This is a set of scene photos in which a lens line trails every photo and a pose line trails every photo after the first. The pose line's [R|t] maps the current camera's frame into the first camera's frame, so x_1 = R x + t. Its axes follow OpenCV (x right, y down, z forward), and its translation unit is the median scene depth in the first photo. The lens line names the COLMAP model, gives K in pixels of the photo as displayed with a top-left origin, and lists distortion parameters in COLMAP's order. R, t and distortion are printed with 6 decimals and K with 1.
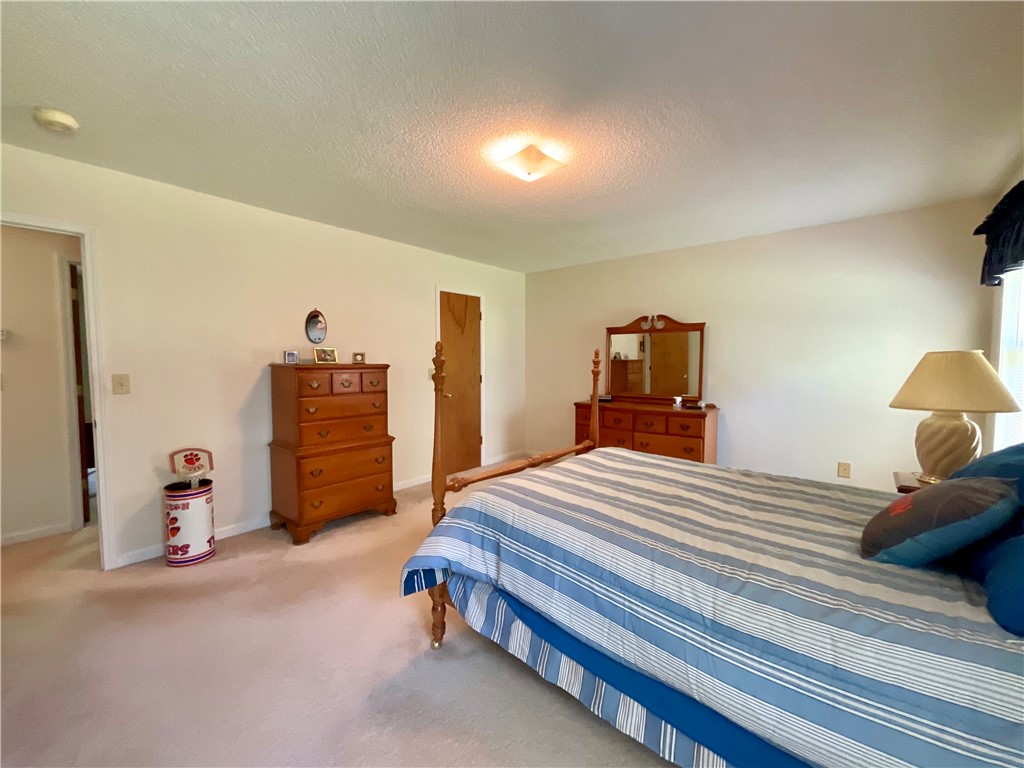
lens RADIAL K [[420.1, 0, 510.9], [0, 420.1, 385.7], [0, 0, 1]] dist [-0.016973, 0.003932]
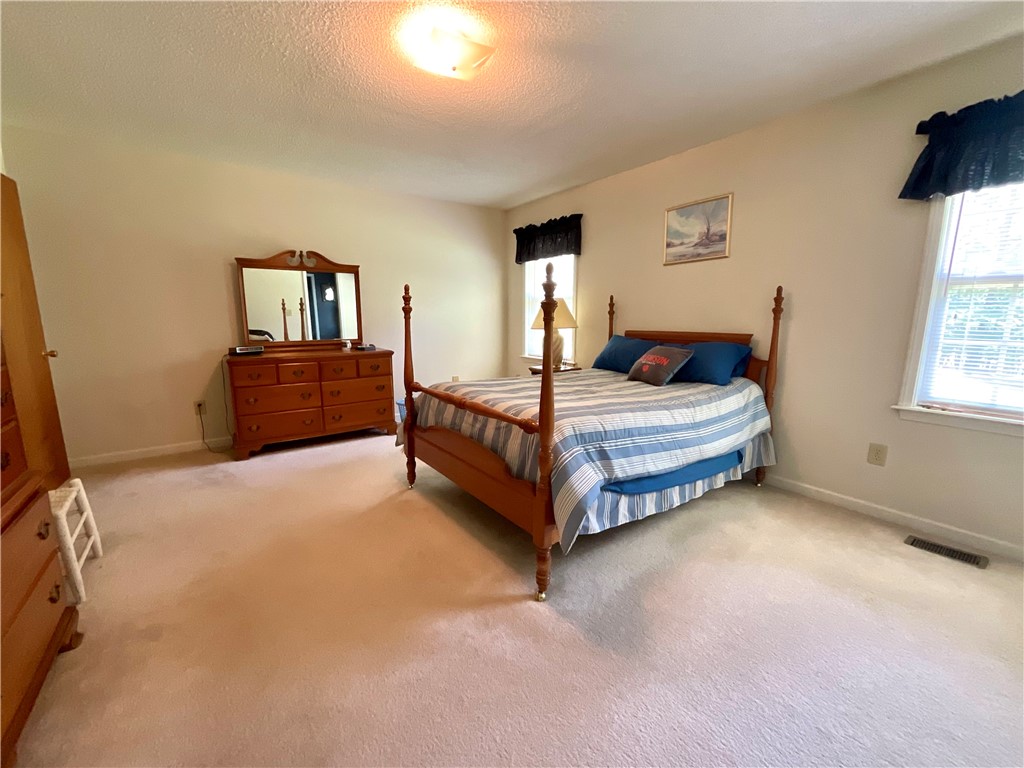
lens RADIAL K [[420.1, 0, 506.7], [0, 420.1, 387.5], [0, 0, 1]] dist [-0.016973, 0.003932]
pose [[0.230952, -0.166239, 0.958658, -0.674570], [0.056830, 0.985918, 0.157275, 0.004435], [-0.971304, 0.018158, 0.237147, 0.559526]]
